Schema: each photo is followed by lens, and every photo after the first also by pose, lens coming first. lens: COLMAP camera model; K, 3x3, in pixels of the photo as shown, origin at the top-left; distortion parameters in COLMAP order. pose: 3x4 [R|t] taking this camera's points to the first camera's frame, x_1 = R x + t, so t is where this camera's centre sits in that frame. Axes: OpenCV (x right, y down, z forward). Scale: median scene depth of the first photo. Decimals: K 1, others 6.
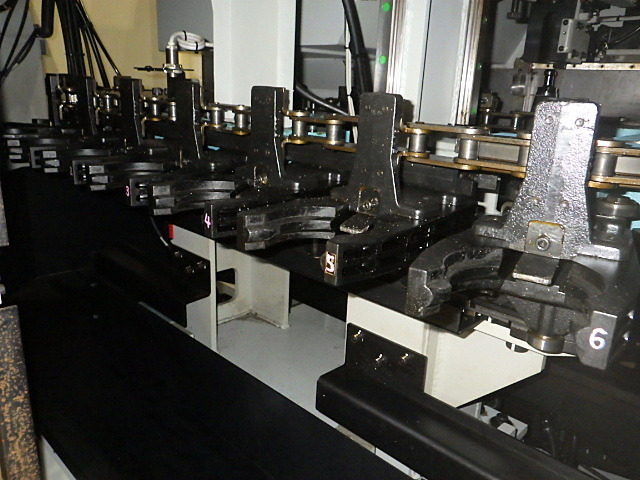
lens RADIAL K [[524.9, 0, 320.0], [0, 524.9, 240.0], [0, 0, 1]] dist [-0.005889, -0.004995]
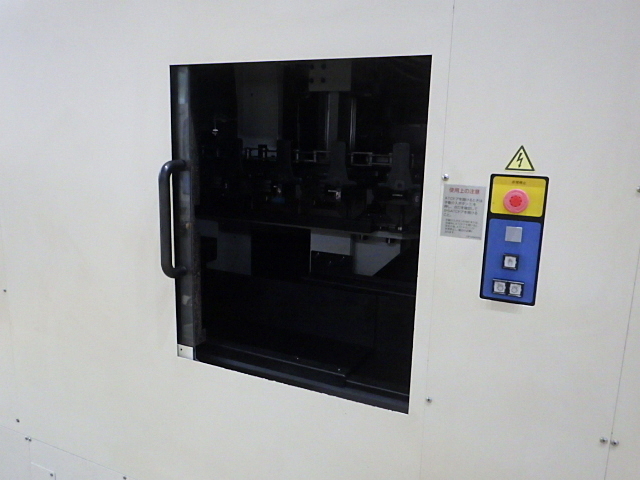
lens RADIAL K [[524.9, 0, 320.0], [0, 524.9, 240.0], [0, 0, 1]] dist [-0.005889, -0.004995]
pose [[0.948498, -0.075363, 0.307687, -0.634535], [0.103526, 0.991701, -0.076236, 0.320866], [-0.299388, 0.104163, 0.948429, -1.130746]]
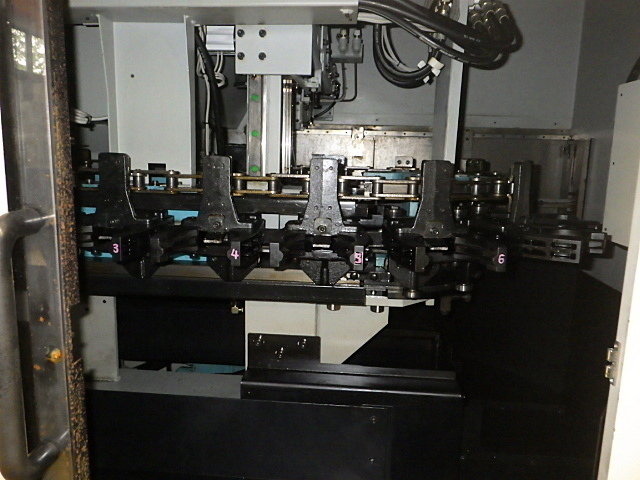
lens RADIAL K [[524.9, 0, 320.0], [0, 524.9, 240.0], [0, 0, 1]] dist [-0.005889, -0.004995]
pose [[0.763970, -0.130032, 0.632014, -0.682201], [0.191914, 0.980948, -0.030162, 0.008564], [-0.616051, 0.144335, 0.774370, -0.149493]]
